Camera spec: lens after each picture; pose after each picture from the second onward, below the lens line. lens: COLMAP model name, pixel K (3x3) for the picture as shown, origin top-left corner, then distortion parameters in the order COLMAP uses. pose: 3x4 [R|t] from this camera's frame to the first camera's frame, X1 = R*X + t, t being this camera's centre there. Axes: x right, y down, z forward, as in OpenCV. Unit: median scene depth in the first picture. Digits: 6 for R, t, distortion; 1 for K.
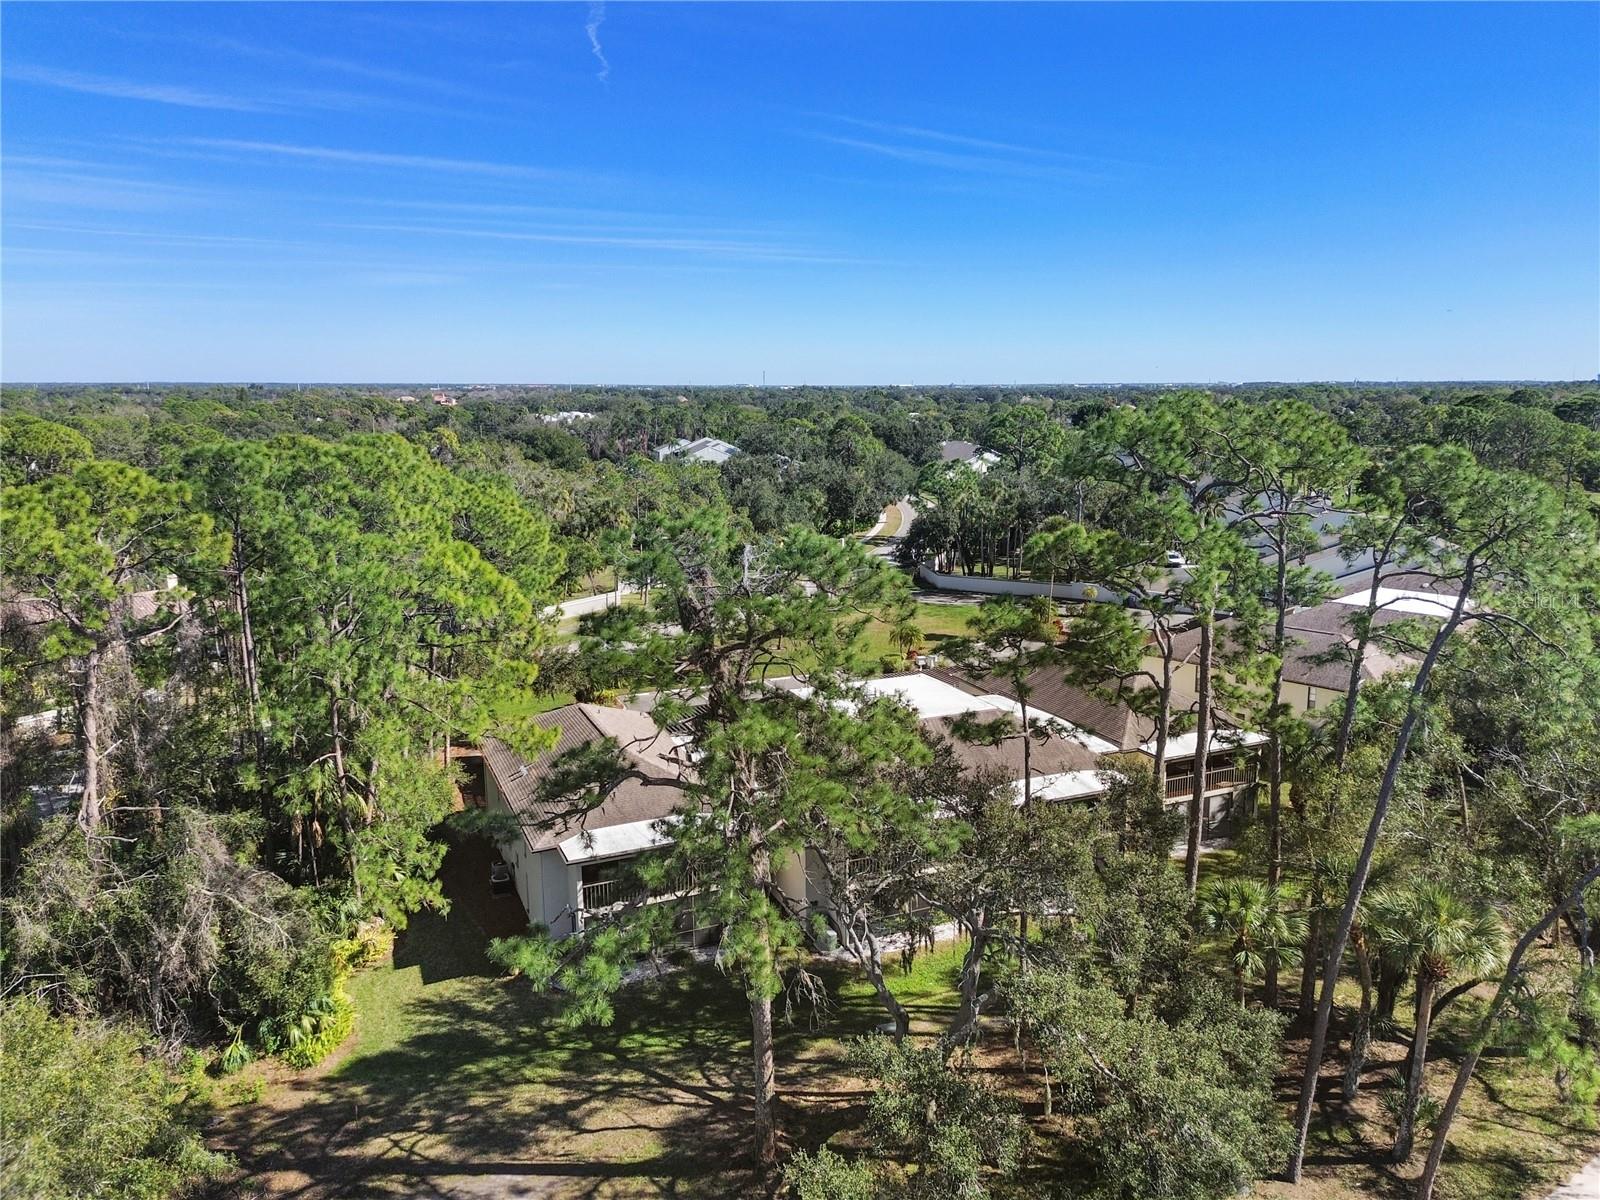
lens RADIAL K [[1128.6, 0, 821.6], [0, 1128.6, 583.5], [0, 0, 1]] dist [0.069854, -0.063045]
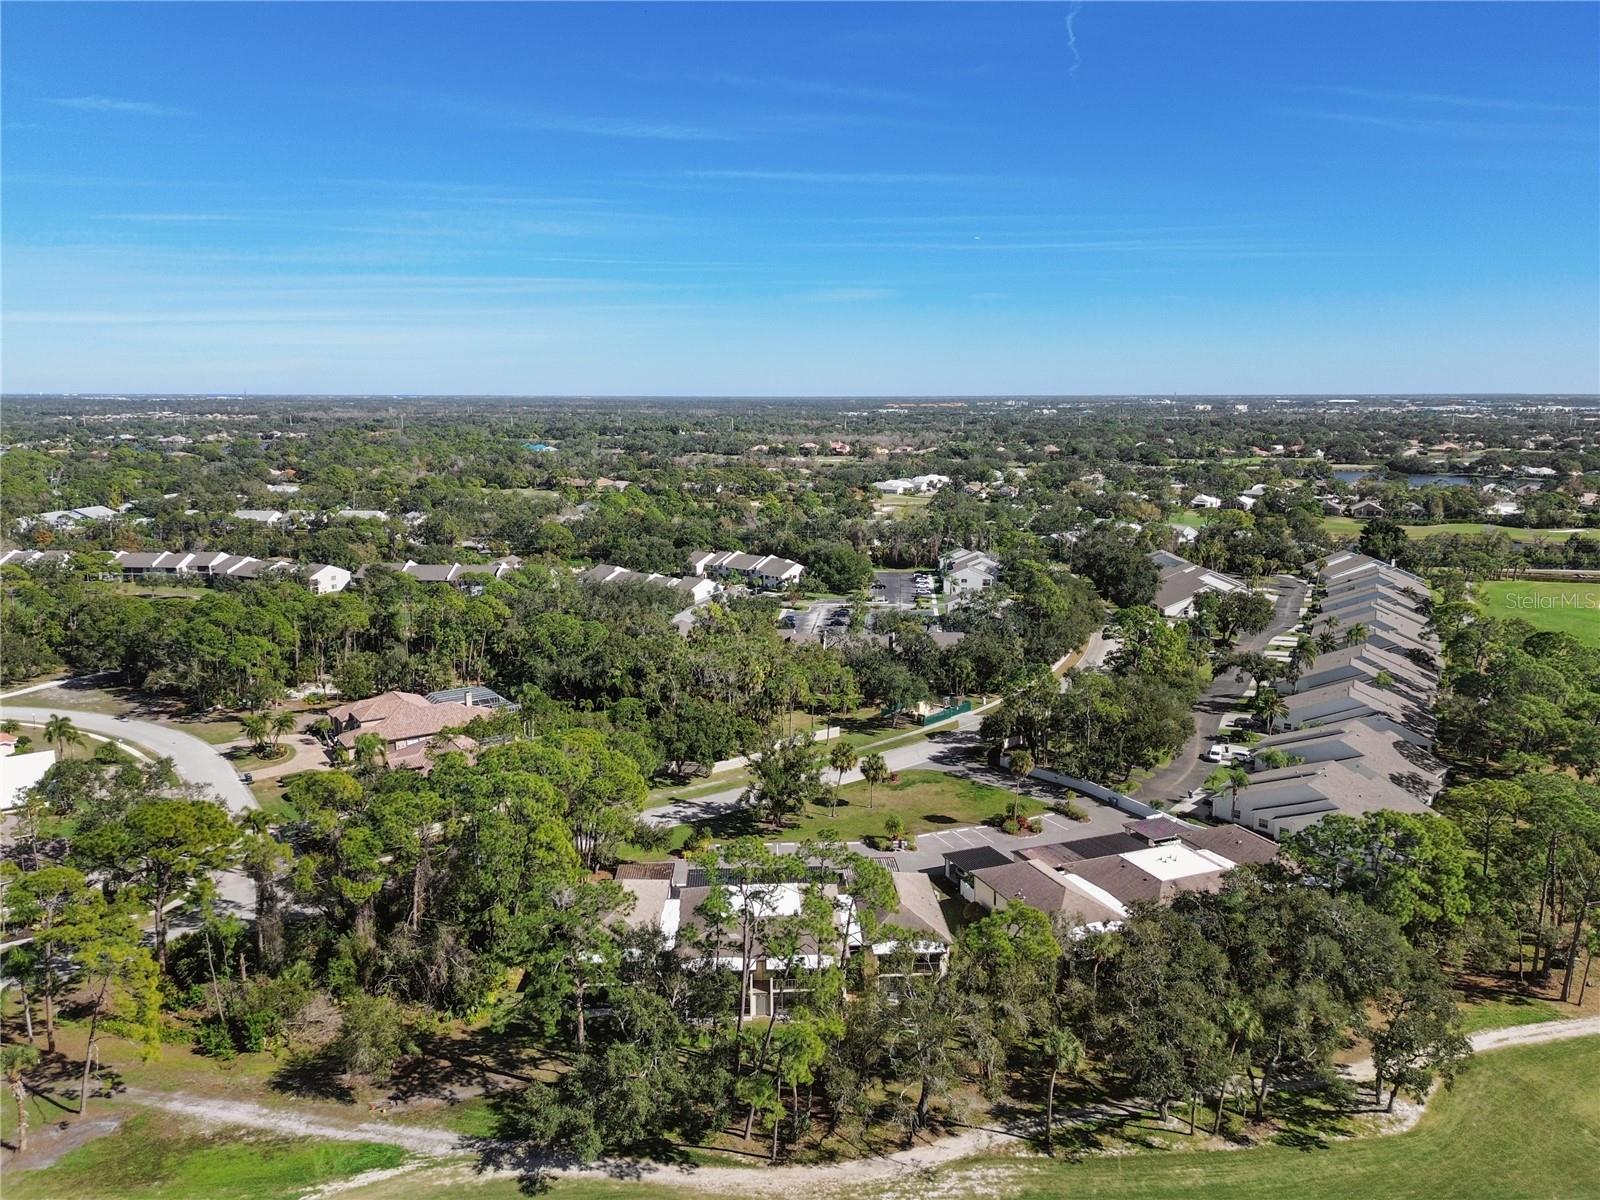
lens RADIAL K [[1117.6, 0, 805.5], [0, 1117.6, 596.4], [0, 0, 1]] dist [0.070095, -0.063332]
pose [[0.931093, 0.062751, -0.359344, 1.253855], [-0.062098, 0.997980, 0.013372, -0.715563], [0.359458, 0.009864, 0.933109, -1.295376]]
